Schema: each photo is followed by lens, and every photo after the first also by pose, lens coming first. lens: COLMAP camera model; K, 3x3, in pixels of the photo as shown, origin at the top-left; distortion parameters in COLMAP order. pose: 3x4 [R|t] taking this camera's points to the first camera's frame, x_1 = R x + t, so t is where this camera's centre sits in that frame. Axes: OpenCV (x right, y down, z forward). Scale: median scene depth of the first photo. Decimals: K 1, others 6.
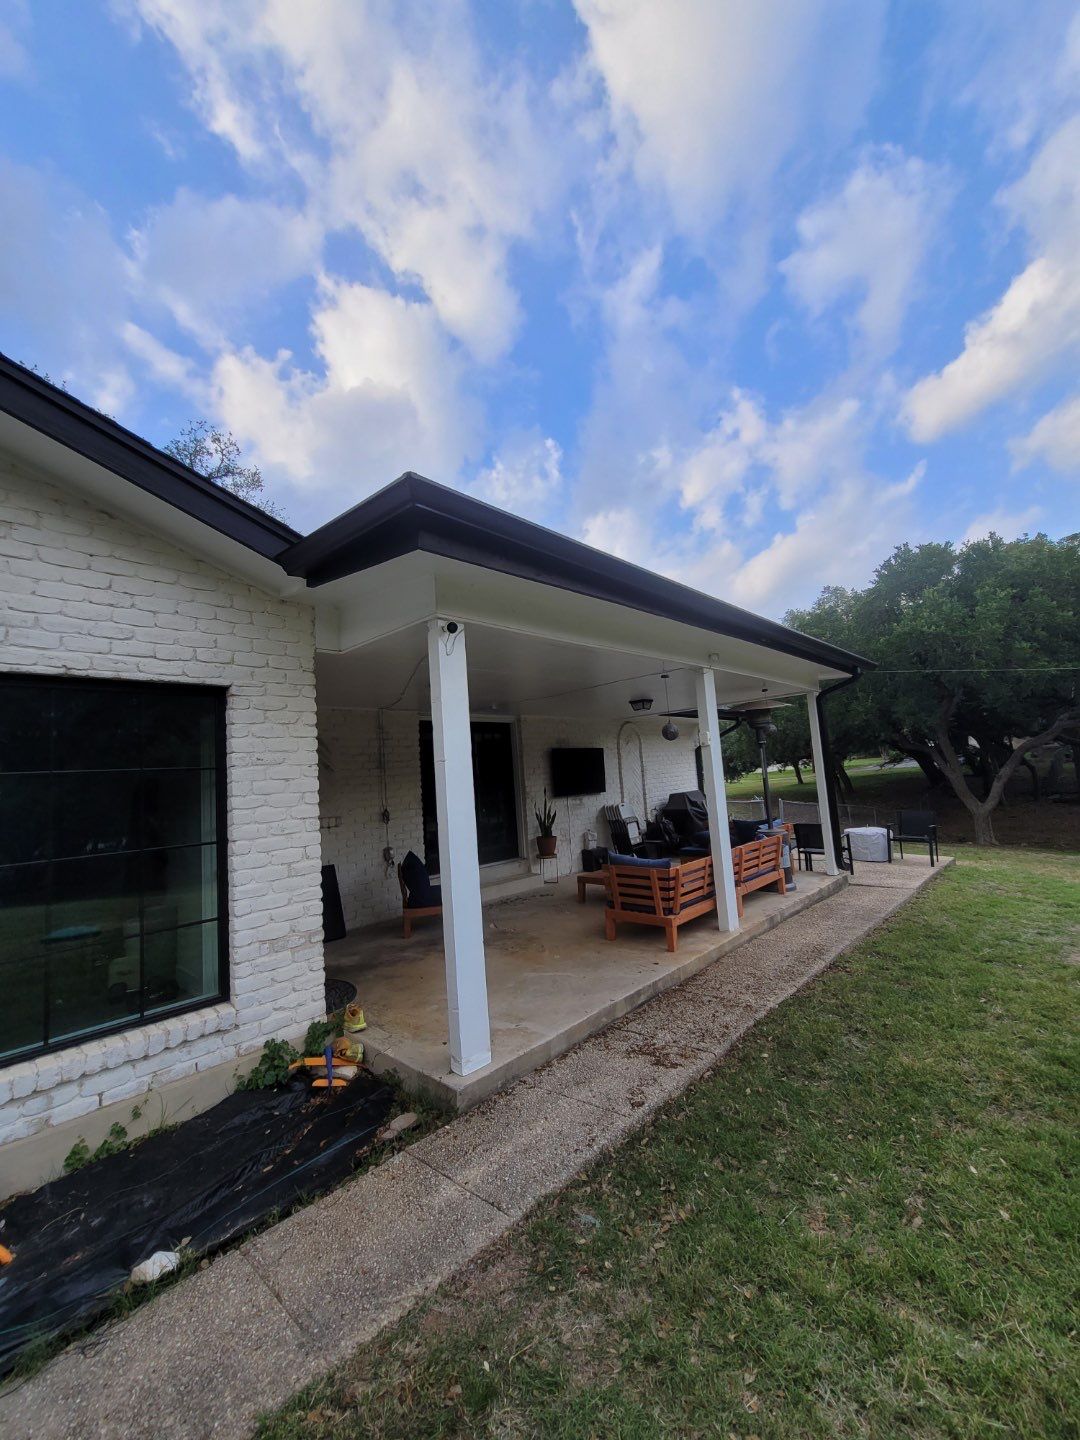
lens RADIAL K [[580.9, 0, 535.1], [0, 580.9, 721.3], [0, 0, 1]] dist [0.000103, 0.000017]
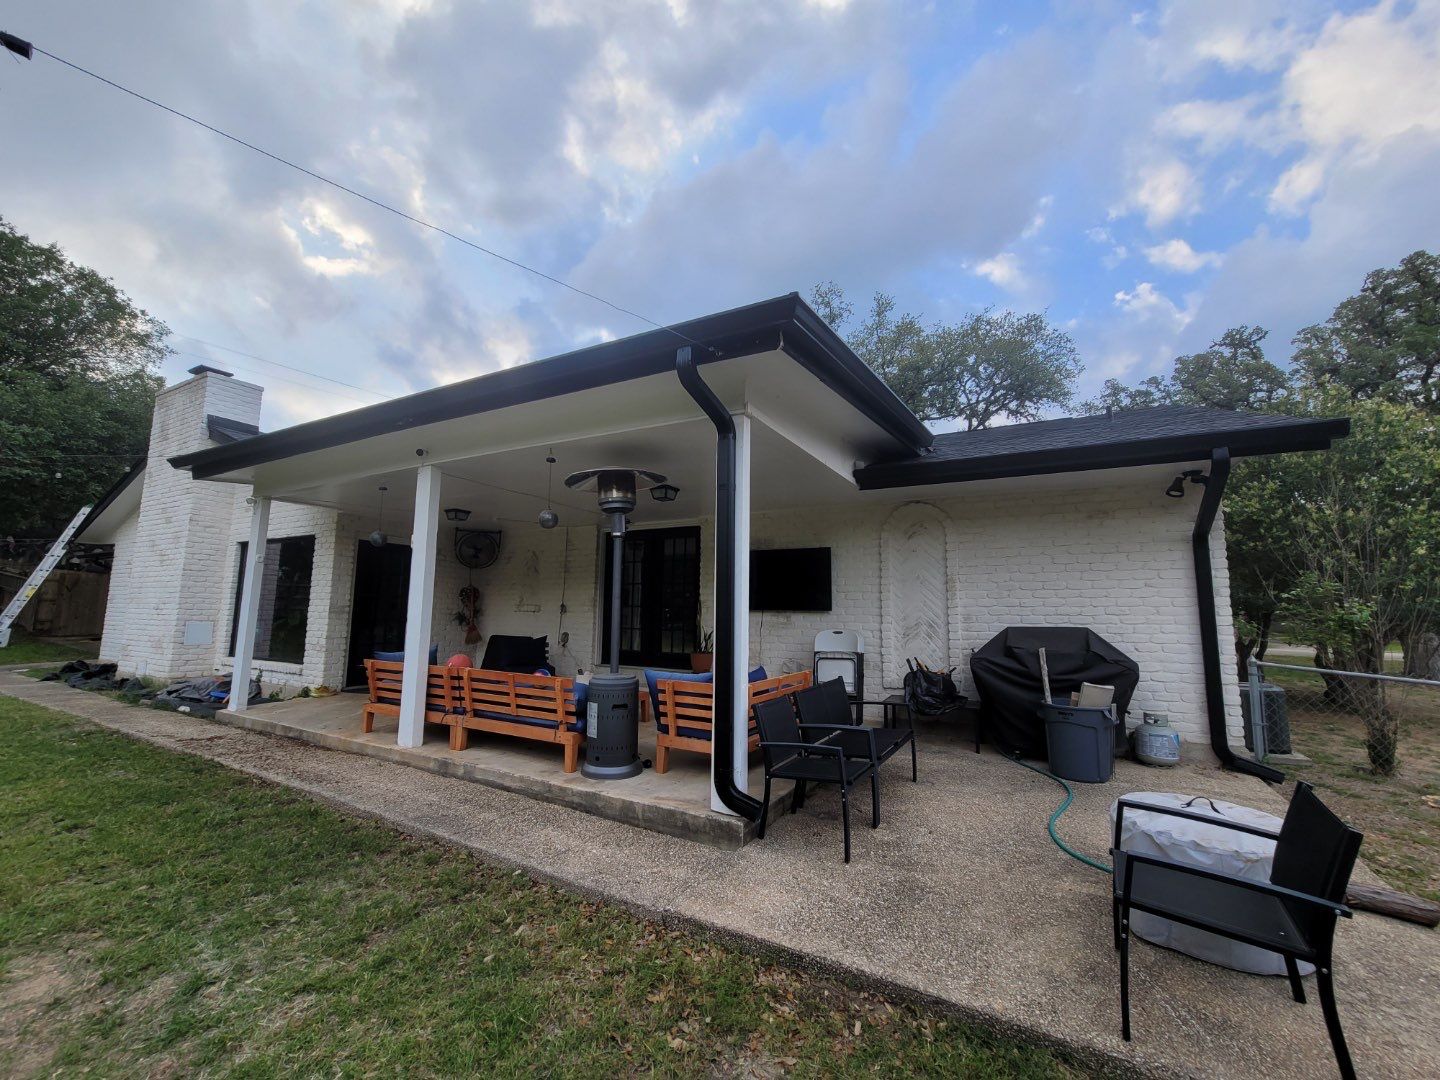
lens RADIAL K [[581.4, 0, 719.5], [0, 581.4, 544.3], [0, 0, 1]] dist [-0.000831, 0.000268]
pose [[0.256441, -0.039048, -0.965771, 0.797204], [0.065988, 0.997560, -0.022811, 0.051319], [0.964305, -0.057879, 0.258391, 0.722590]]
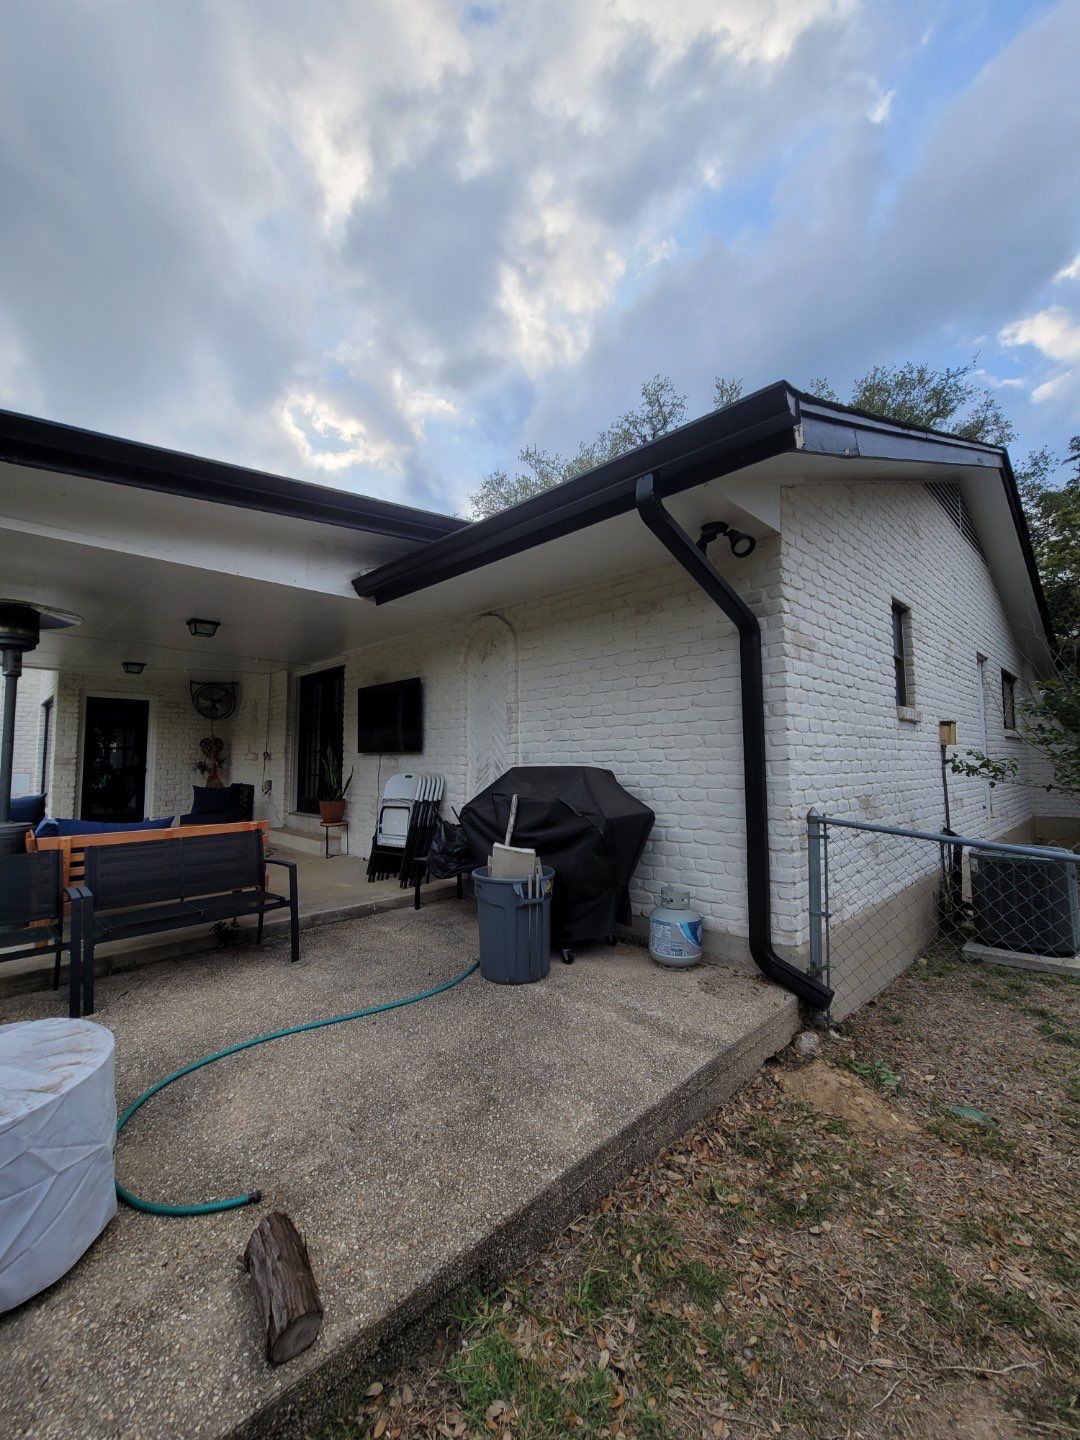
lens RADIAL K [[581.4, 0, 536.5], [0, 581.4, 718.1], [0, 0, 1]] dist [-0.000831, 0.000268]
pose [[-0.026948, 0.000849, -0.999636, 0.745653], [0.109061, 0.994033, -0.002096, 0.105792], [0.993670, -0.109078, -0.026880, 1.182400]]
